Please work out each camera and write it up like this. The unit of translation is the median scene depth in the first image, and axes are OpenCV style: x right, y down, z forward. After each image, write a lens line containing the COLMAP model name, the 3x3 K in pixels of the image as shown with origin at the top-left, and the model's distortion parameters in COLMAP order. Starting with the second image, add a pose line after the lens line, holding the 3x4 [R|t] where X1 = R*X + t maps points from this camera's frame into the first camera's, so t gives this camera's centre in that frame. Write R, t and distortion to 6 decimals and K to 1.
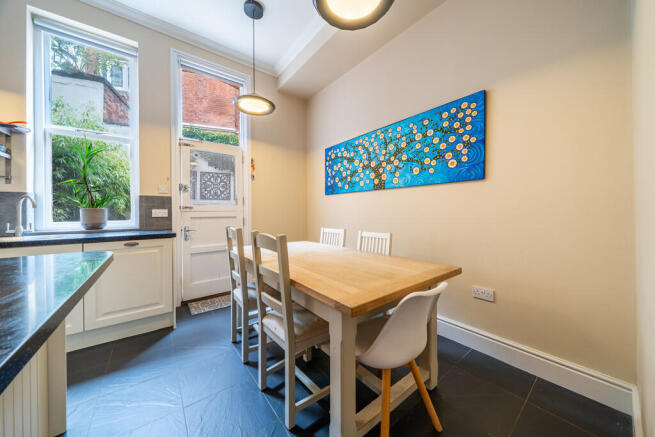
lens RADIAL K [[224.3, 0, 327.3], [0, 224.3, 213.4], [0, 0, 1]] dist [0.001130, 0.000102]
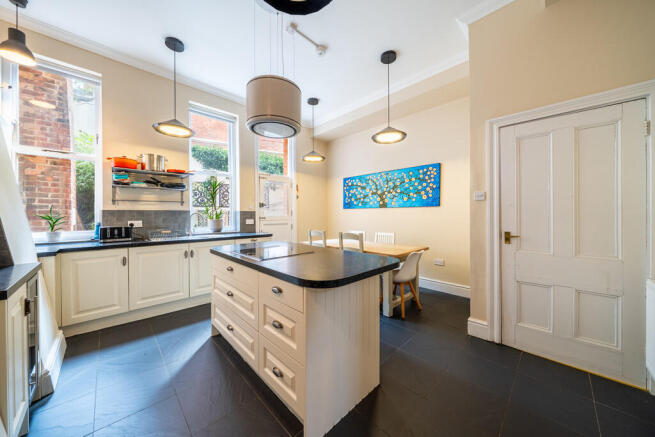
lens RADIAL K [[224.3, 0, 327.1], [0, 224.3, 218.5], [0, 0, 1]] dist [0.001130, 0.000102]
pose [[0.992945, 0.001091, 0.118567, -0.406078], [-0.002007, 0.999969, 0.007602, -0.038637], [-0.118555, -0.007787, 0.992917, -0.660563]]
